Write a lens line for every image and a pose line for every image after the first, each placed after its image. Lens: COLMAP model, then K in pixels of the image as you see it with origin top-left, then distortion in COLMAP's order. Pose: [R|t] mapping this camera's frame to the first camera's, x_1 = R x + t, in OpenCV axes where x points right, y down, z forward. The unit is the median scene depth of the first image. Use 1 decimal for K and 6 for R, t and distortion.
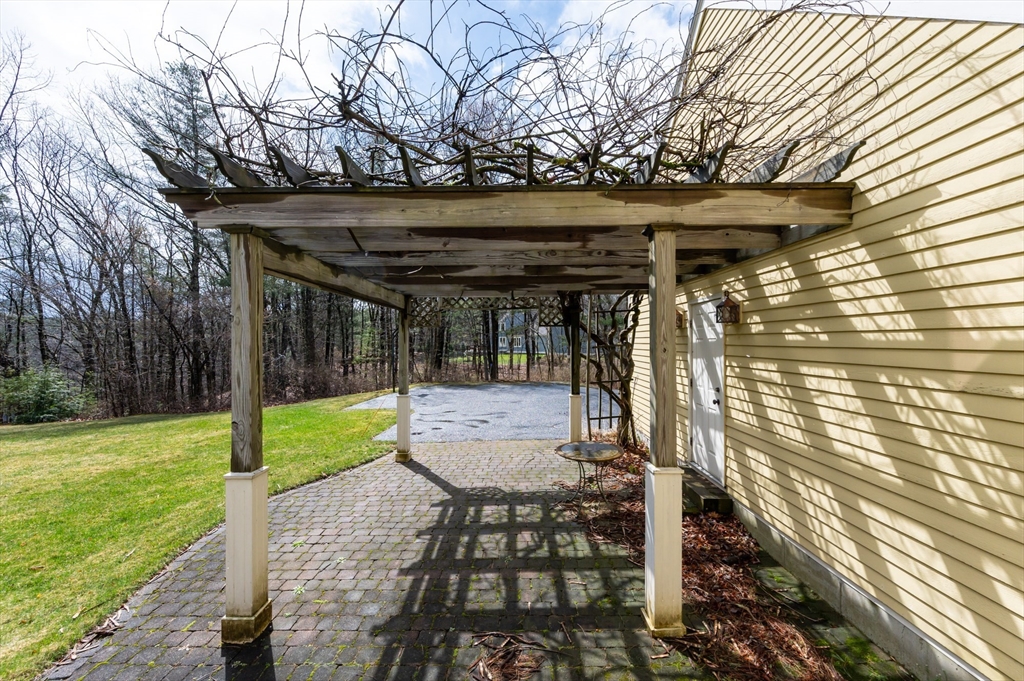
lens RADIAL K [[405.7, 0, 512.3], [0, 405.7, 342.1], [0, 0, 1]] dist [0.001695, 0.000048]
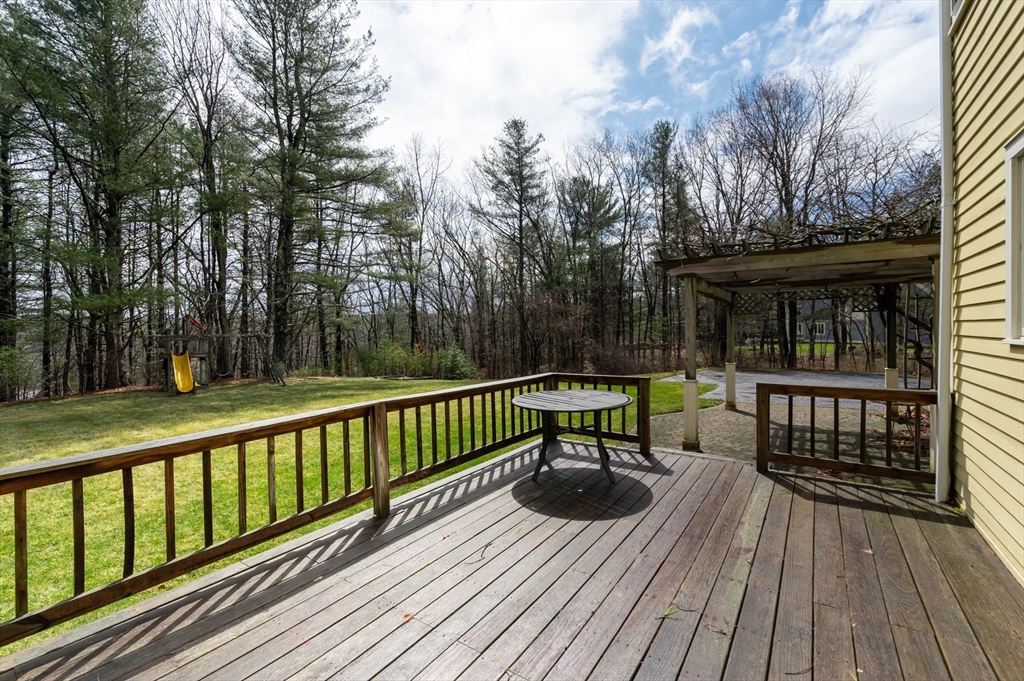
lens RADIAL K [[432.9, 0, 514.4], [0, 432.9, 335.4], [0, 0, 1]] dist [-0.001441, -0.000138]
pose [[0.826442, 0.002295, -0.563017, -0.037812], [0.003519, 0.999951, 0.009241, 0.013952], [0.563011, -0.009618, 0.826394, -0.581272]]
